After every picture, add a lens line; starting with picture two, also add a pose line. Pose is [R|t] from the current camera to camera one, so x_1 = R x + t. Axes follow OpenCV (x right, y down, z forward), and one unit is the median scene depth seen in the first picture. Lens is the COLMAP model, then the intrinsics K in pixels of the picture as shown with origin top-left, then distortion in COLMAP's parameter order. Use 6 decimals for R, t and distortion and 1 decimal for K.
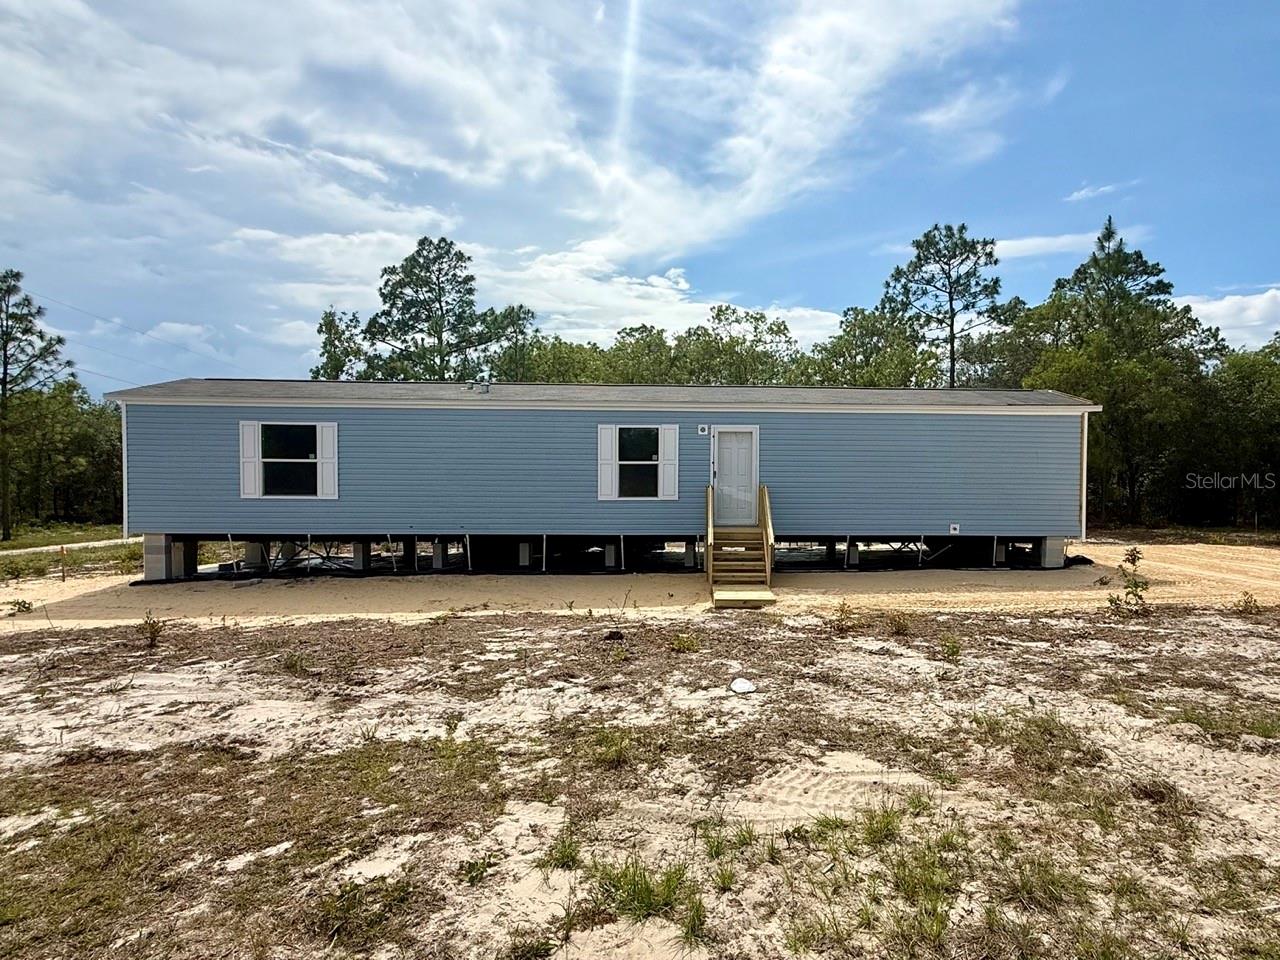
lens RADIAL K [[513.3, 0, 651.1], [0, 513.3, 478.6], [0, 0, 1]] dist [-0.000910, -0.000389]
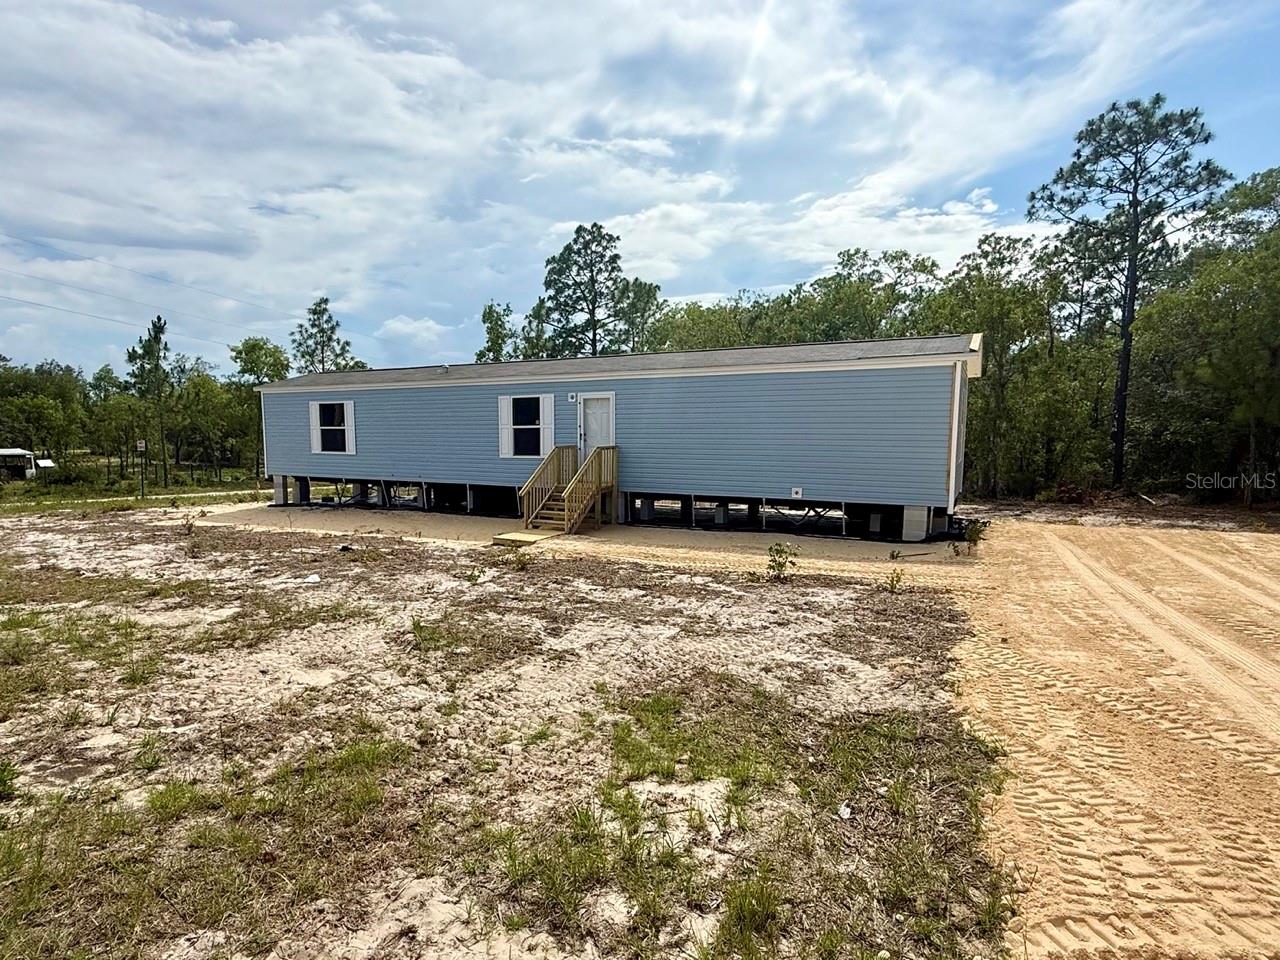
lens RADIAL K [[511.4, 0, 644.2], [0, 511.4, 466.9], [0, 0, 1]] dist [0.000548, 0.000052]
pose [[0.916267, 0.021208, -0.400006, 0.697411], [-0.000086, 0.998608, 0.052748, -0.000480], [0.400567, -0.048297, 0.914994, 0.015518]]
